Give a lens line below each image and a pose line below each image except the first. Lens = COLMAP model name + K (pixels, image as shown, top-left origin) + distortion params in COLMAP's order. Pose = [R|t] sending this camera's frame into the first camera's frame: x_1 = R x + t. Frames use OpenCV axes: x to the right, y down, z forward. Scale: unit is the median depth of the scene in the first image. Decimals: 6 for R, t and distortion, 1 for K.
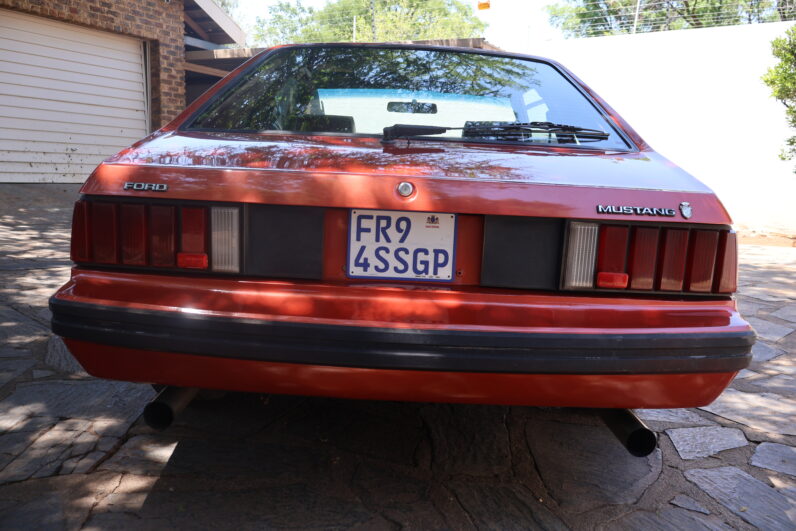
lens RADIAL K [[655.6, 0, 394.2], [0, 655.6, 282.1], [0, 0, 1]] dist [0.007148, 0.005623]
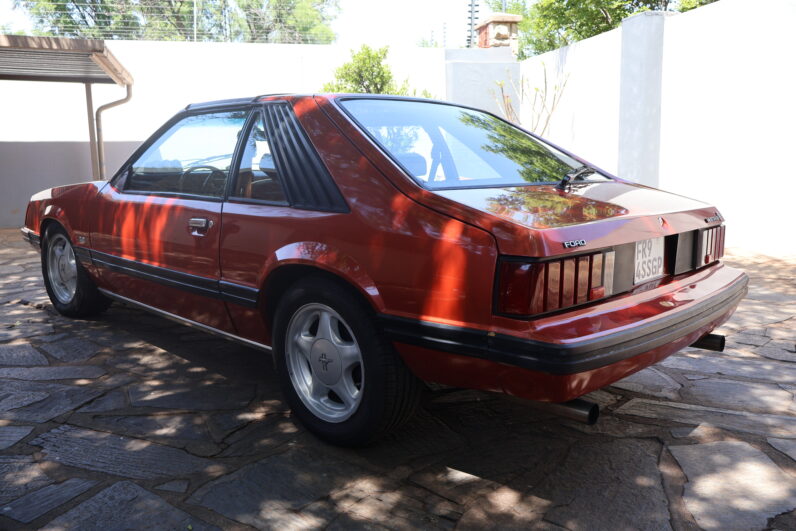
lens RADIAL K [[662.6, 0, 380.6], [0, 662.6, 266.1], [0, 0, 1]] dist [-0.009009, -0.006577]
pose [[0.693588, -0.174458, 0.698928, -1.516423], [0.172682, 0.982209, 0.073805, -0.261398], [-0.699369, 0.069503, 0.711374, 0.330799]]
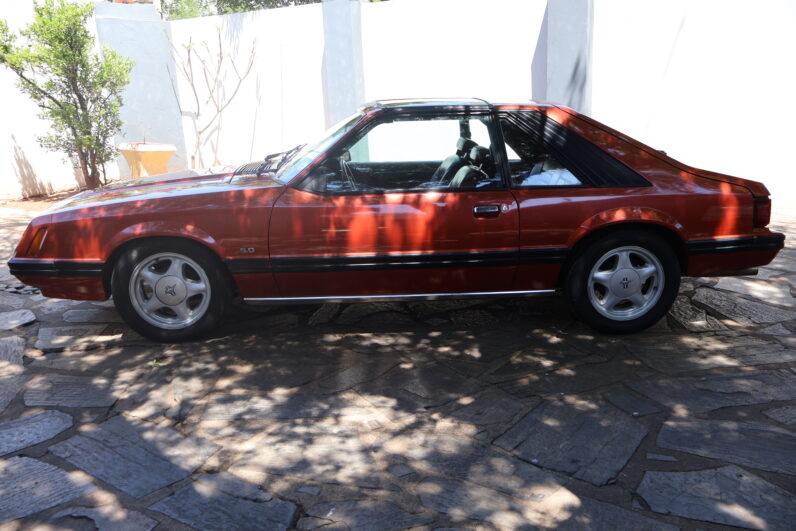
lens RADIAL K [[662.6, 0, 380.6], [0, 662.6, 266.1], [0, 0, 1]] dist [-0.009009, -0.006577]
pose [[-0.036325, -0.282339, 0.958627, -2.878399], [0.208765, 0.935951, 0.283571, -0.901944], [-0.977291, 0.210429, 0.024944, 2.413380]]
